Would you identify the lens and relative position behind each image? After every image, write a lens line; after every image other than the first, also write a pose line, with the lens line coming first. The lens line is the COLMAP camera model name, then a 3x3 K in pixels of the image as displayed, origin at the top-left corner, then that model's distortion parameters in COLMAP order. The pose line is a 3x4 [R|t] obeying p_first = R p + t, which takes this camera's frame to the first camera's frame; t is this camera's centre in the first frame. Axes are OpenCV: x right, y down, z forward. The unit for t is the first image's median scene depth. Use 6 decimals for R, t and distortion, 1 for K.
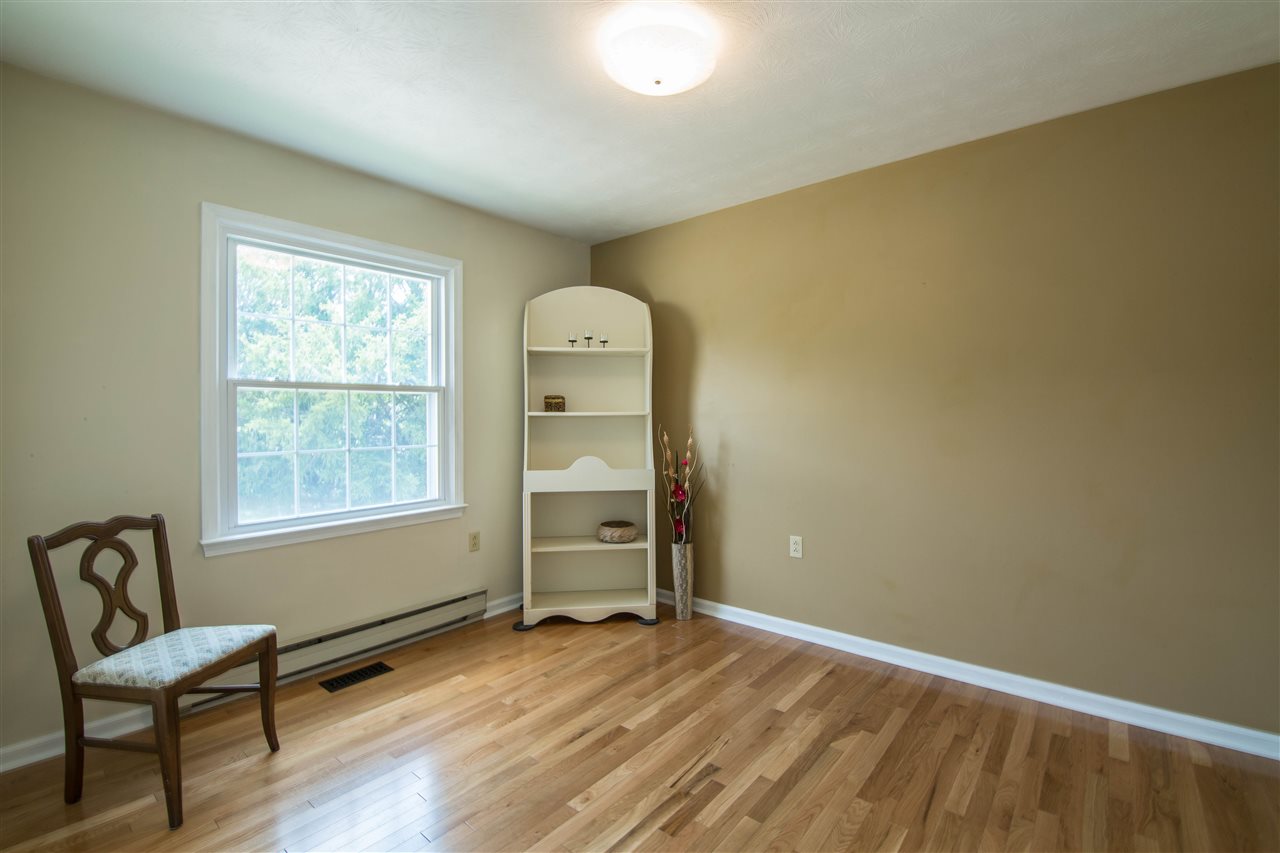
lens RADIAL K [[562.7, 0, 638.8], [0, 562.7, 416.7], [0, 0, 1]] dist [-0.002914, -0.000646]
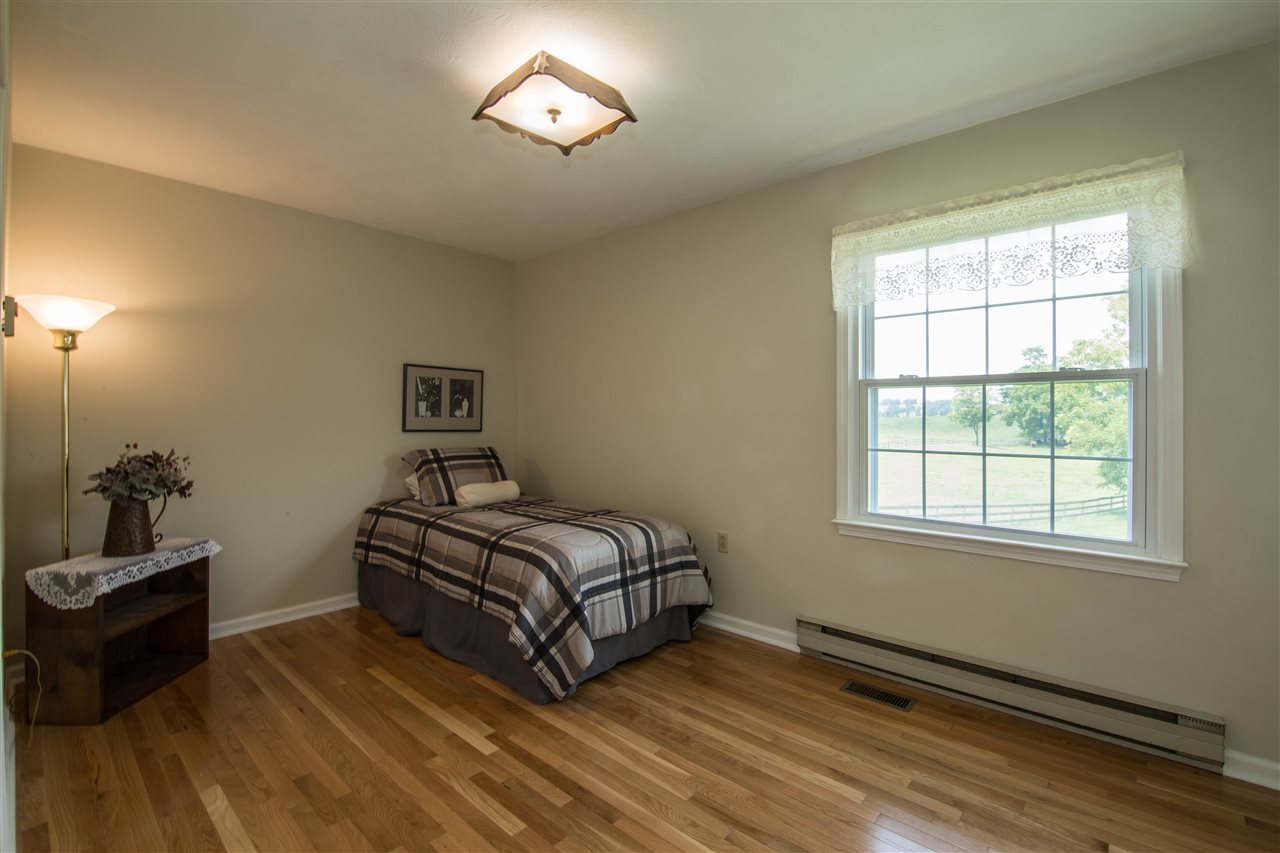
lens RADIAL K [[562.7, 0, 638.8], [0, 562.7, 416.7], [0, 0, 1]] dist [-0.002914, -0.000646]
pose [[-0.032016, 0.002935, -0.999483, 0.313098], [-0.001267, 0.999995, 0.002977, -0.000673], [0.999487, 0.001362, -0.032012, 0.450444]]
